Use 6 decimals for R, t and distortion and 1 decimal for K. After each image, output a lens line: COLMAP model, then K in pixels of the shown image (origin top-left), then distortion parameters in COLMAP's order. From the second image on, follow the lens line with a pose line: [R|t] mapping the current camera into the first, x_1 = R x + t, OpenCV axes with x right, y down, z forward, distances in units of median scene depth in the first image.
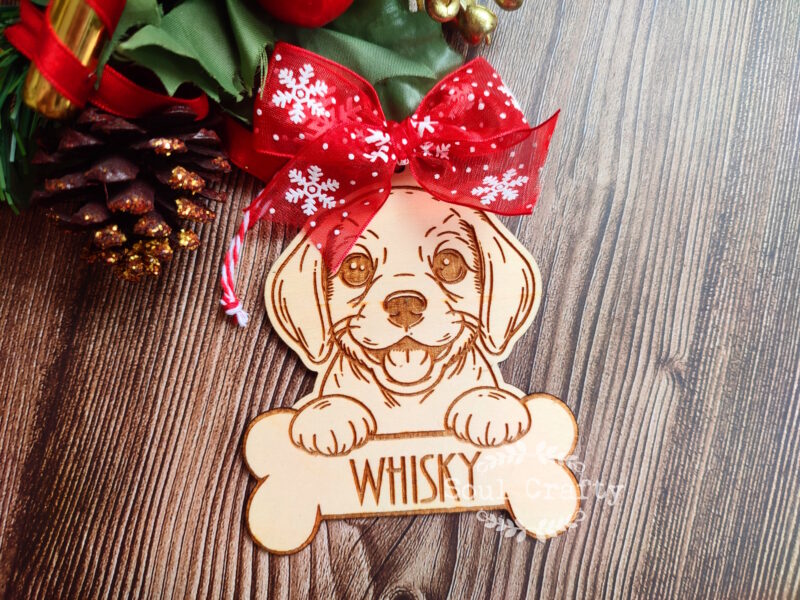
lens RADIAL K [[568.3, 0, 402.2], [0, 568.3, 302.7], [0, 0, 1]] dist [-0.028996, -0.017823]
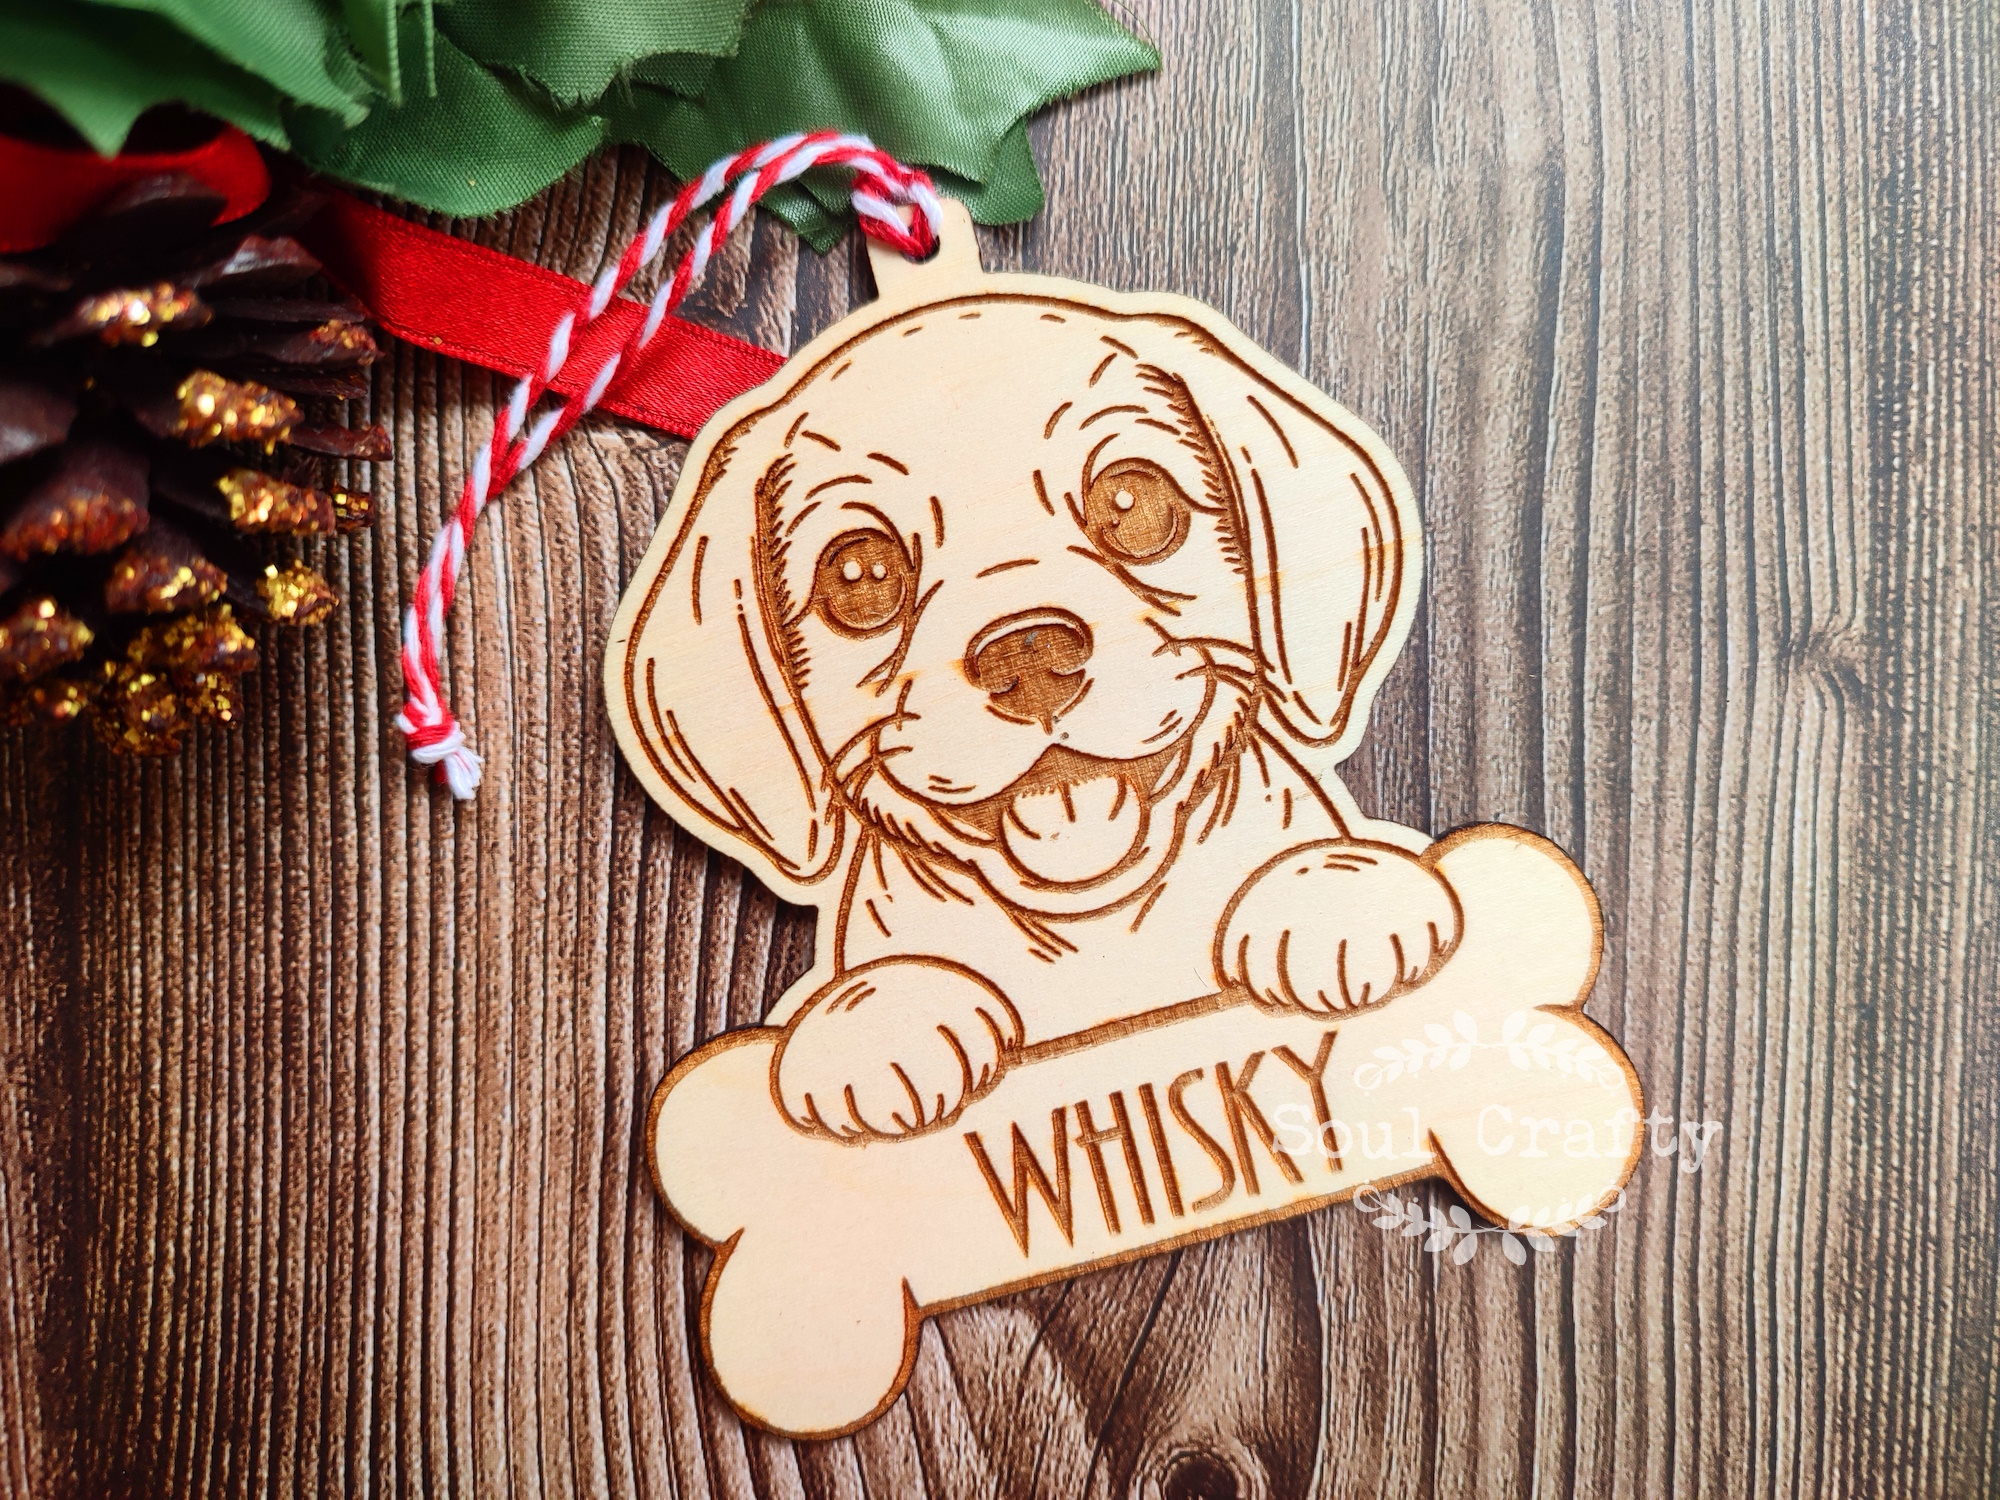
lens RADIAL K [[1420.8, 0, 1006.6], [0, 1420.8, 758.5], [0, 0, 1]] dist [-0.028996, -0.017823]
pose [[0.976085, -0.217373, 0.002601, -0.019086], [0.216476, 0.973011, 0.079925, -0.001154], [-0.019905, -0.077450, 0.996797, 0.165223]]
